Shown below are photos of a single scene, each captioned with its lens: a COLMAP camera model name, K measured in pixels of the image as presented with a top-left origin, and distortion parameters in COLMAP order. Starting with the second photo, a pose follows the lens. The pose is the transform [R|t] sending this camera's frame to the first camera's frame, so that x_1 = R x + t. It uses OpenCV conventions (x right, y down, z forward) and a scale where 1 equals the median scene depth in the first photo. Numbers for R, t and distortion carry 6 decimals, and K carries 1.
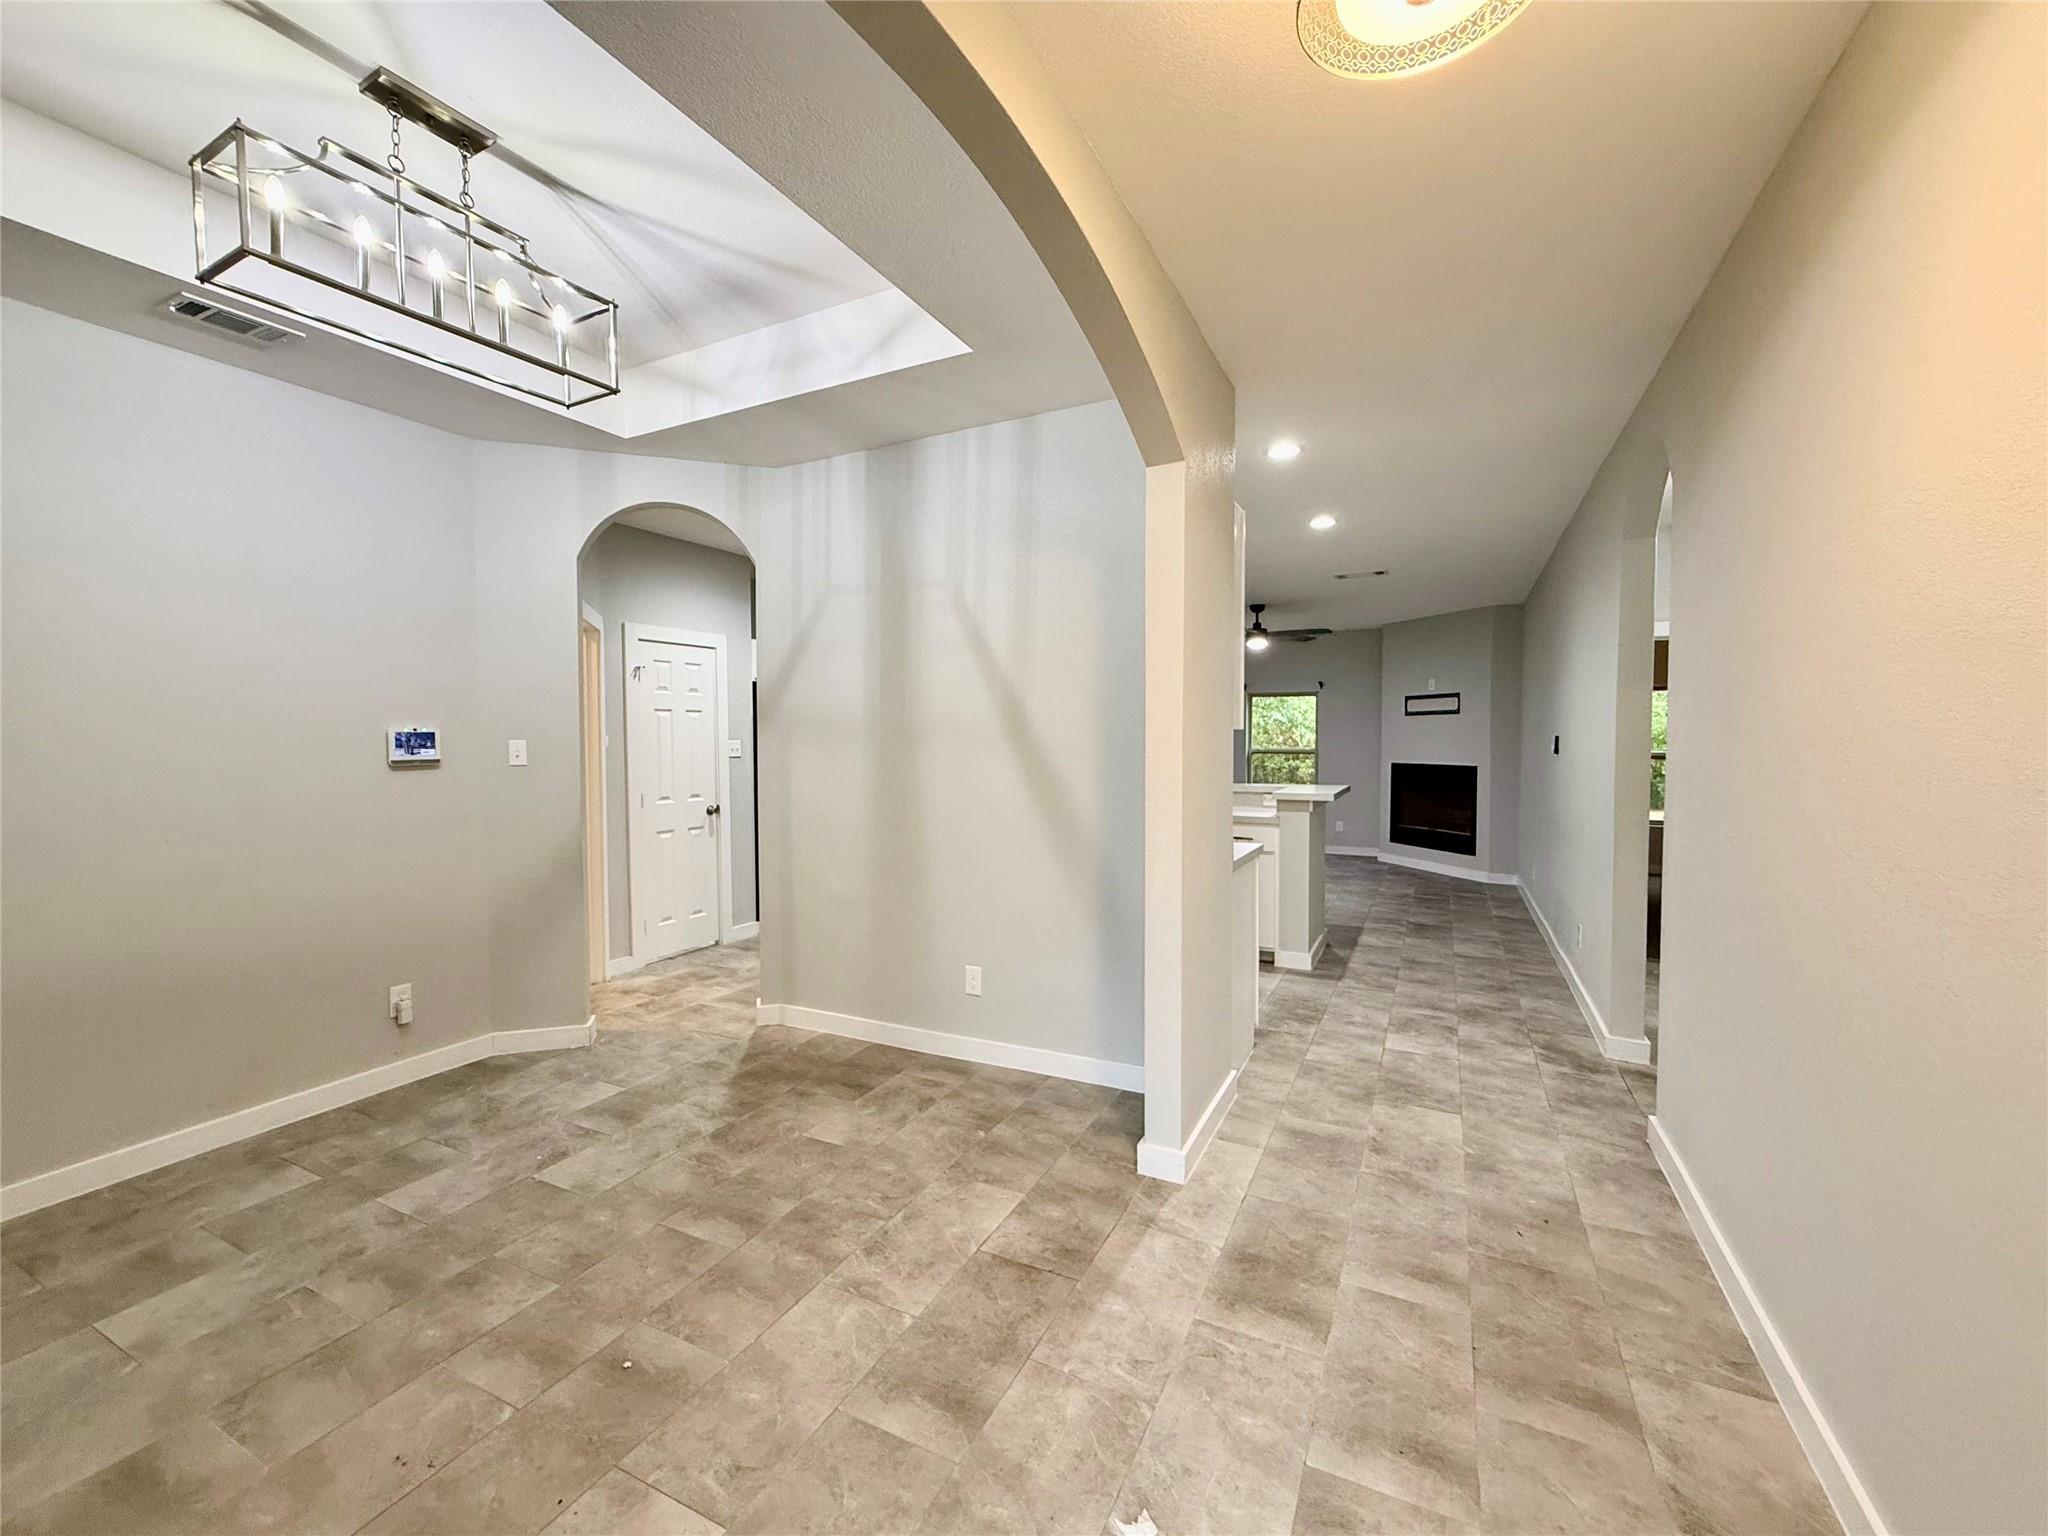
lens RADIAL K [[815.8, 0, 1024.0], [0, 815.8, 768.0], [0, 0, 1]] dist [0.002660, -0.000531]
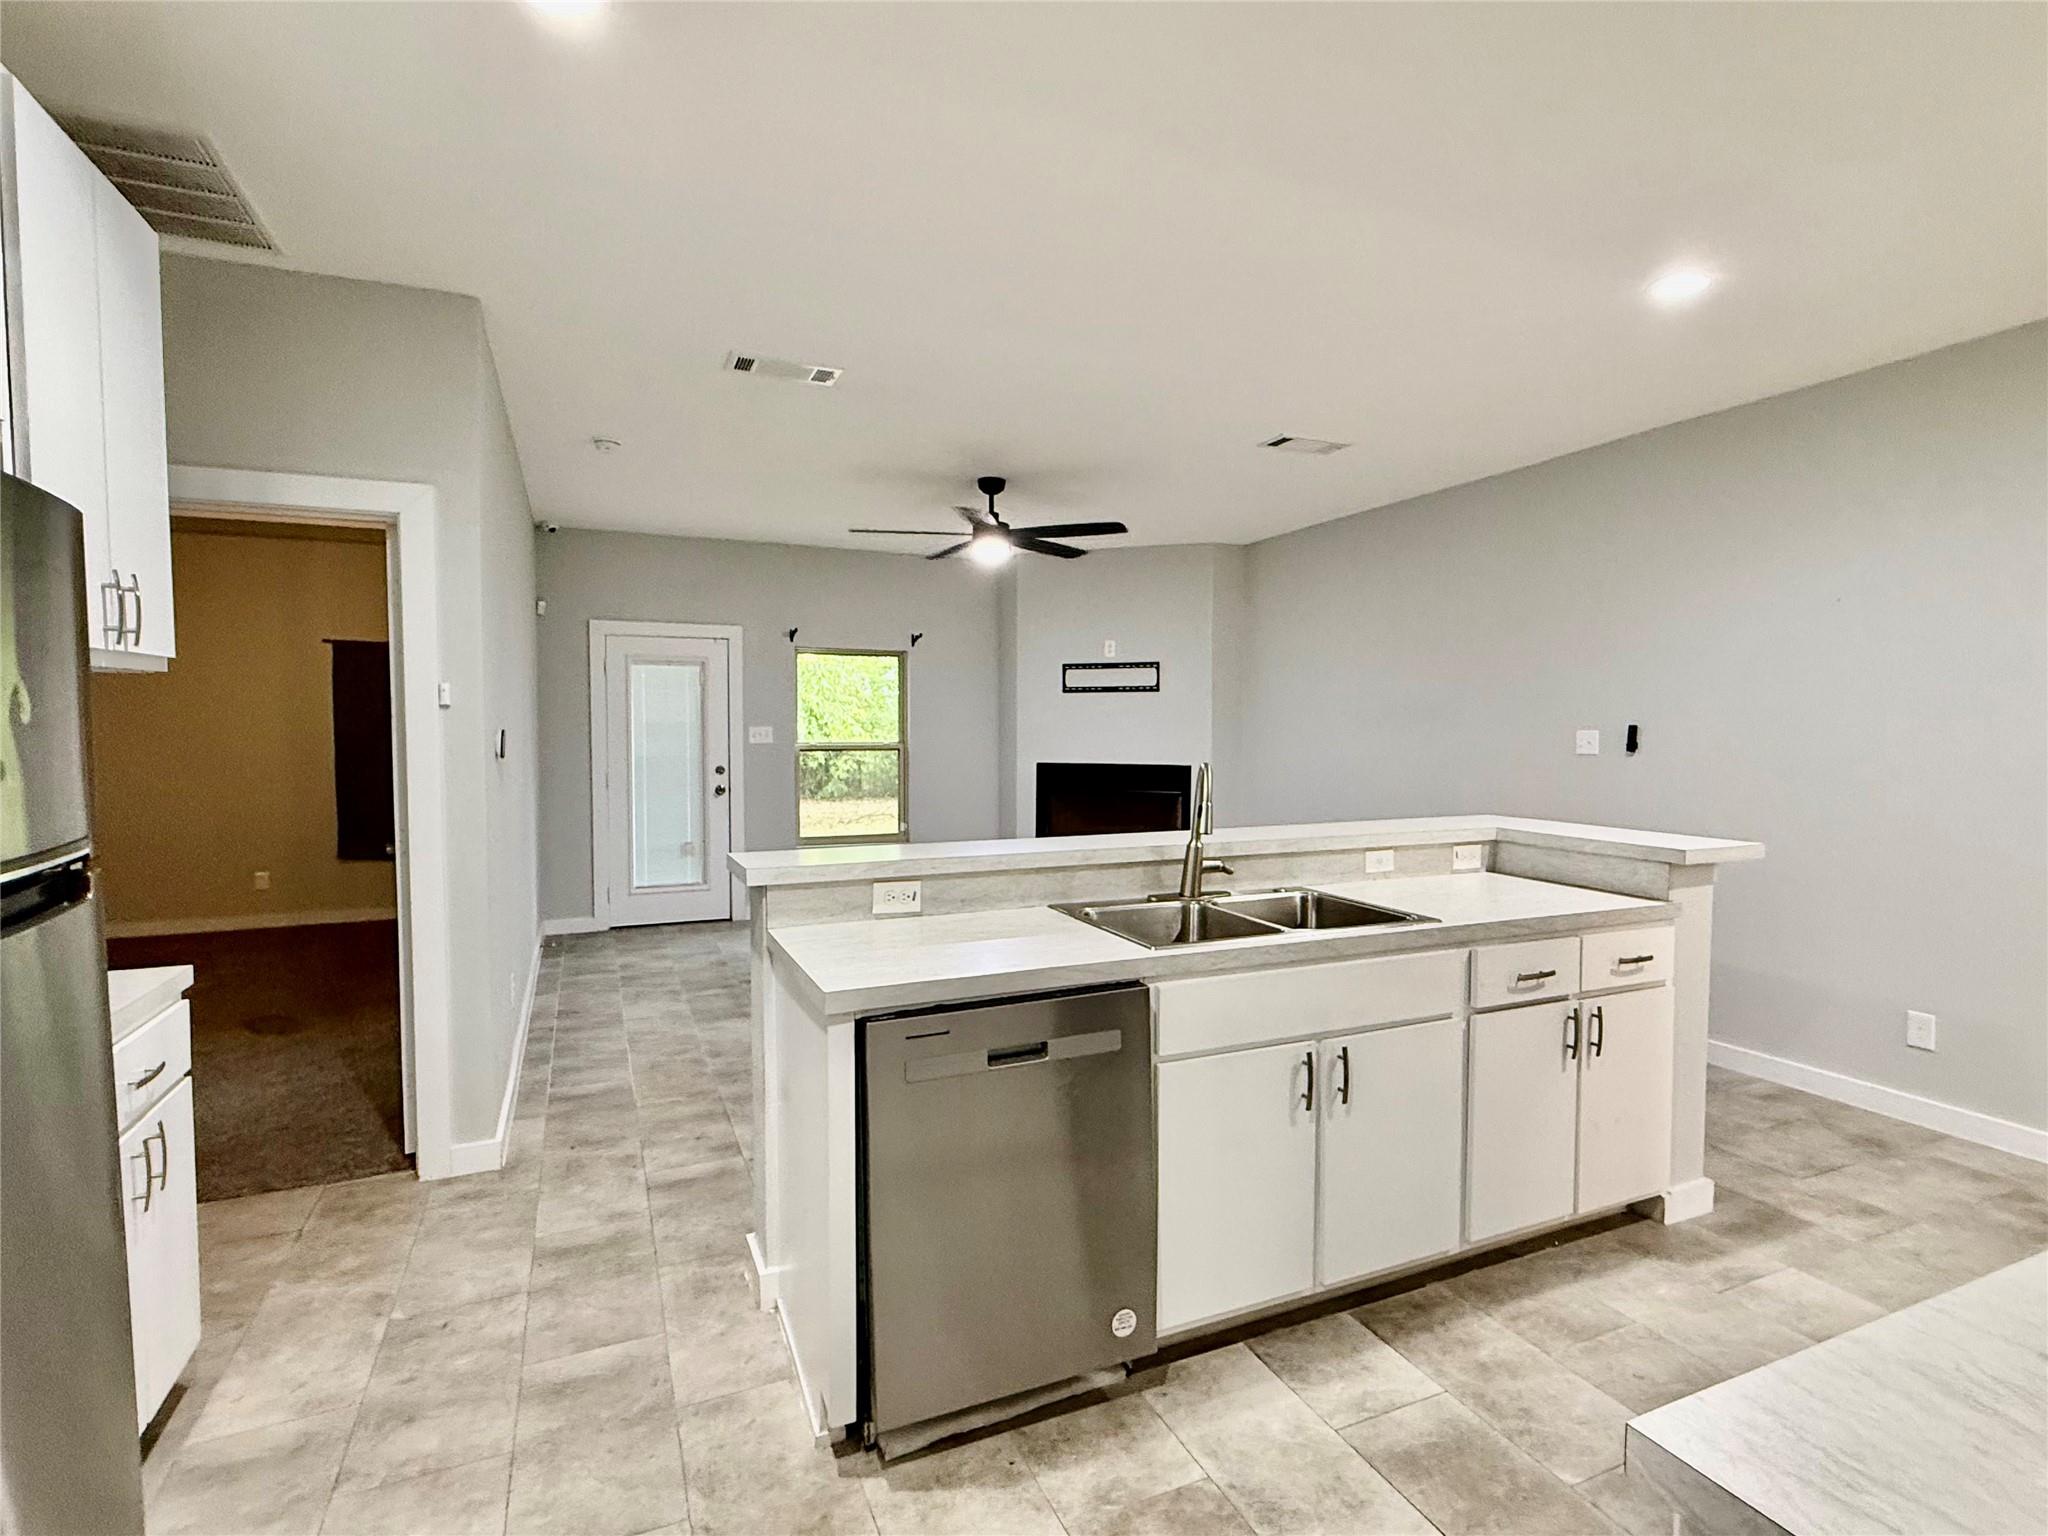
lens RADIAL K [[1007.6, 0, 1024.0], [0, 1007.6, 768.0], [0, 0, 1]] dist [0.000511, 0.000034]
pose [[0.636081, -0.029795, 0.771047, -0.366712], [0.023601, 0.999538, 0.019156, -0.036045], [-0.771261, 0.006013, 0.636490, 0.952278]]
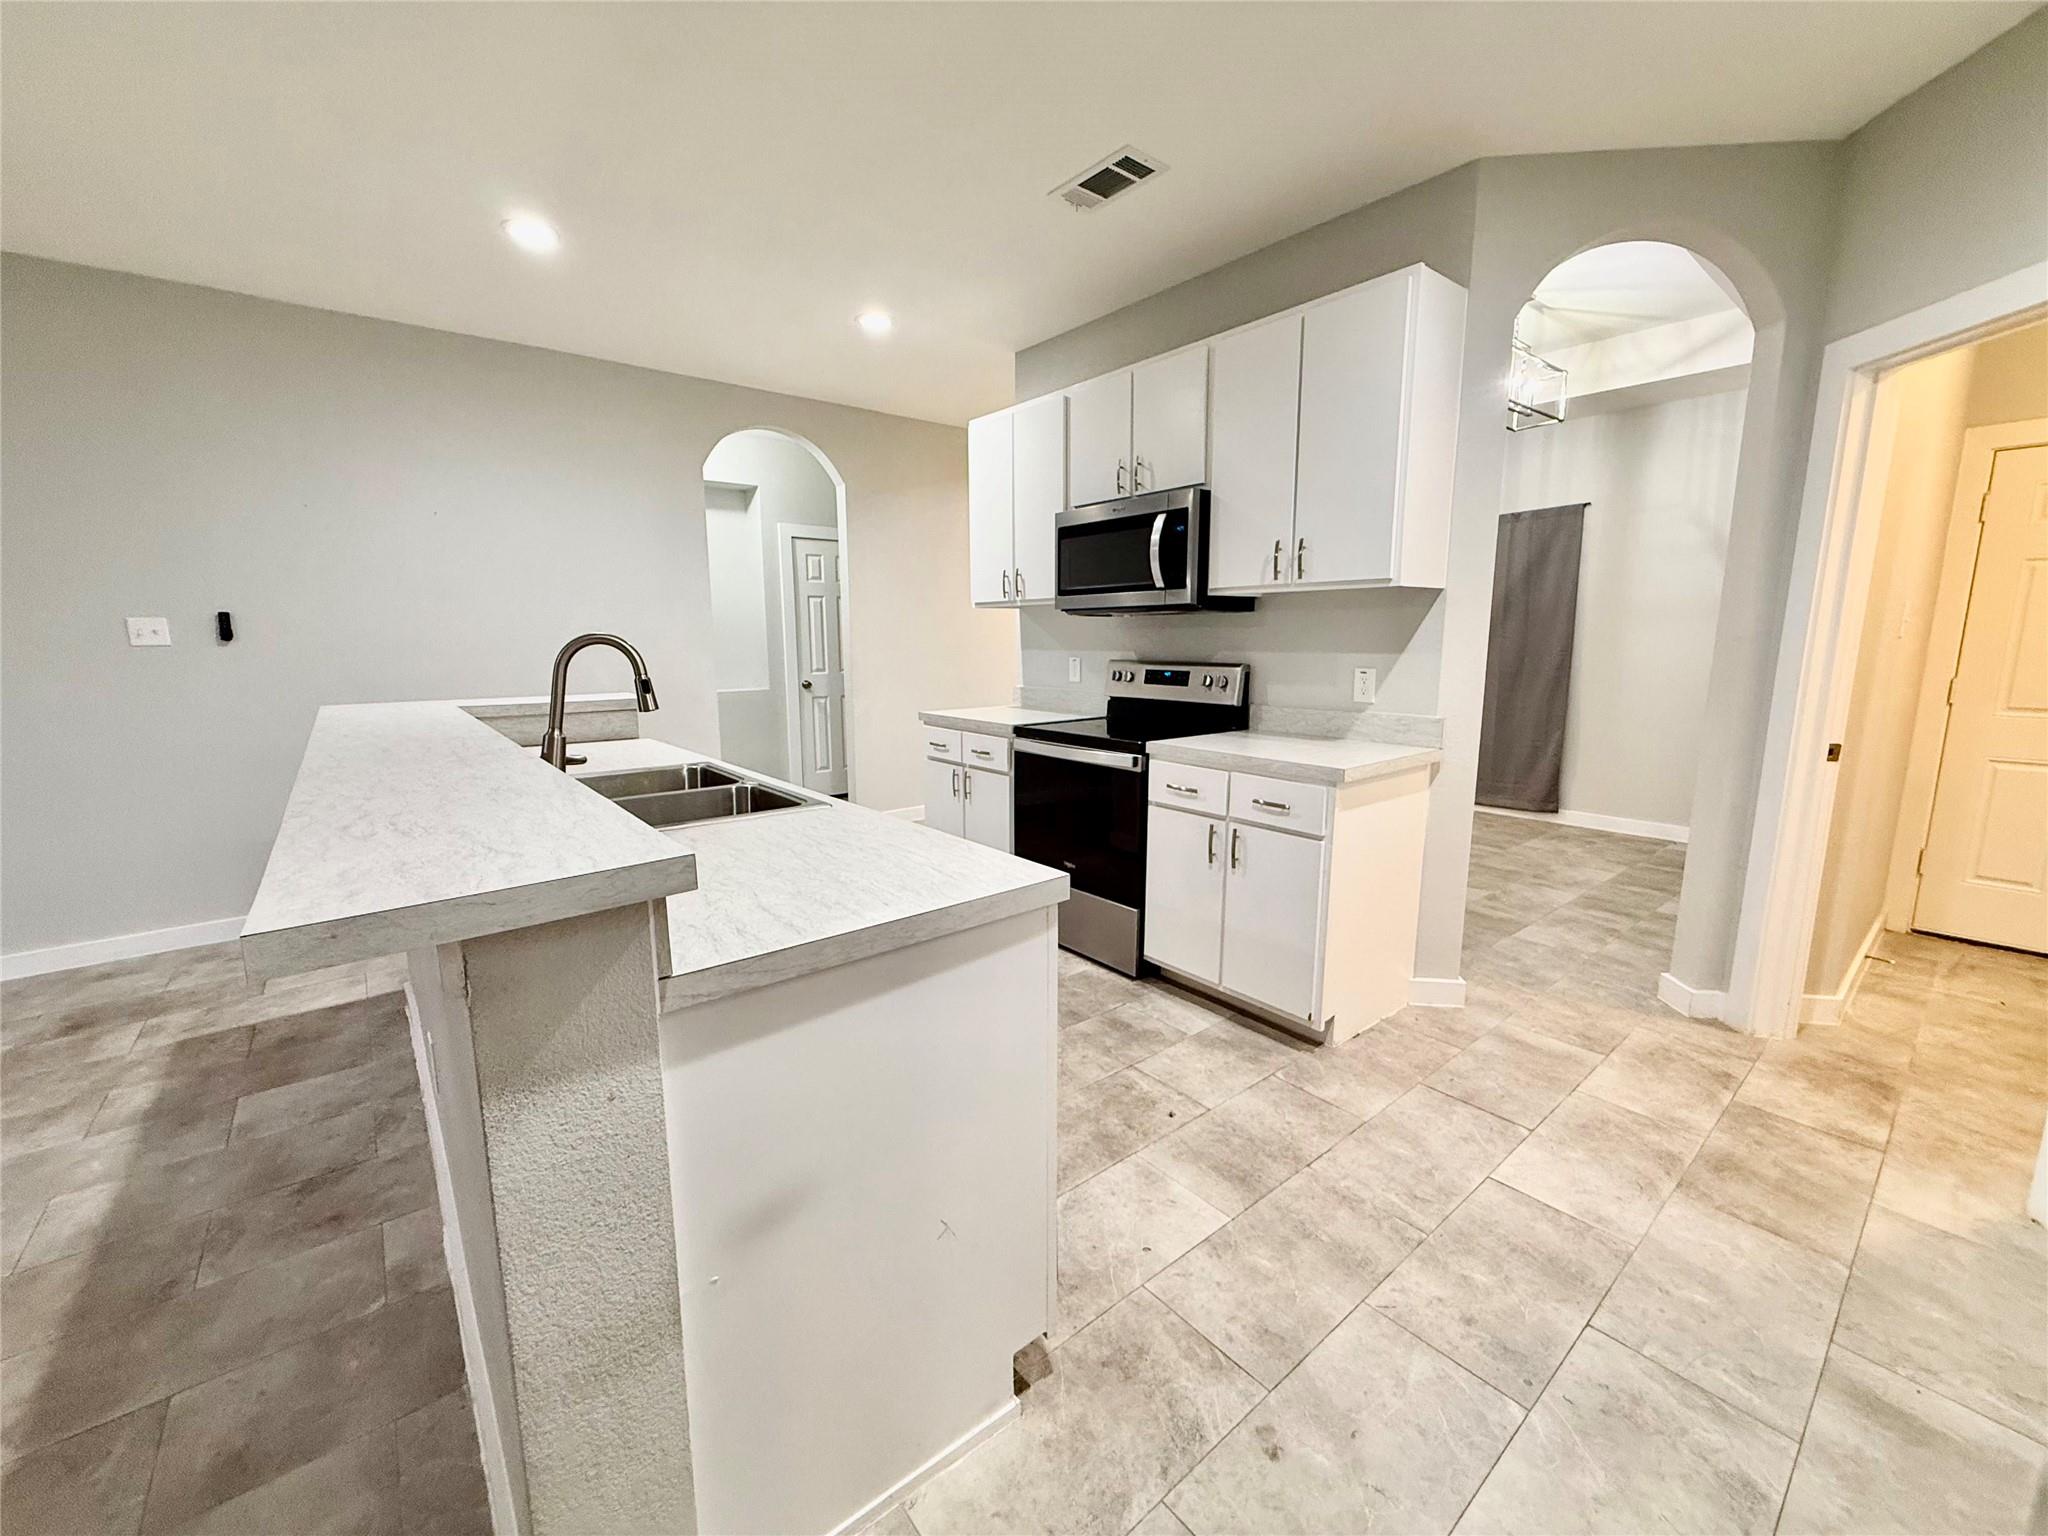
lens RADIAL K [[815.8, 0, 1024.0], [0, 815.8, 768.0], [0, 0, 1]] dist [0.002660, -0.000531]
pose [[-0.915198, -0.058088, 0.398797, -0.215018], [0.022530, 0.980636, 0.194540, -0.034101], [-0.402375, 0.187027, -0.896167, 1.498534]]
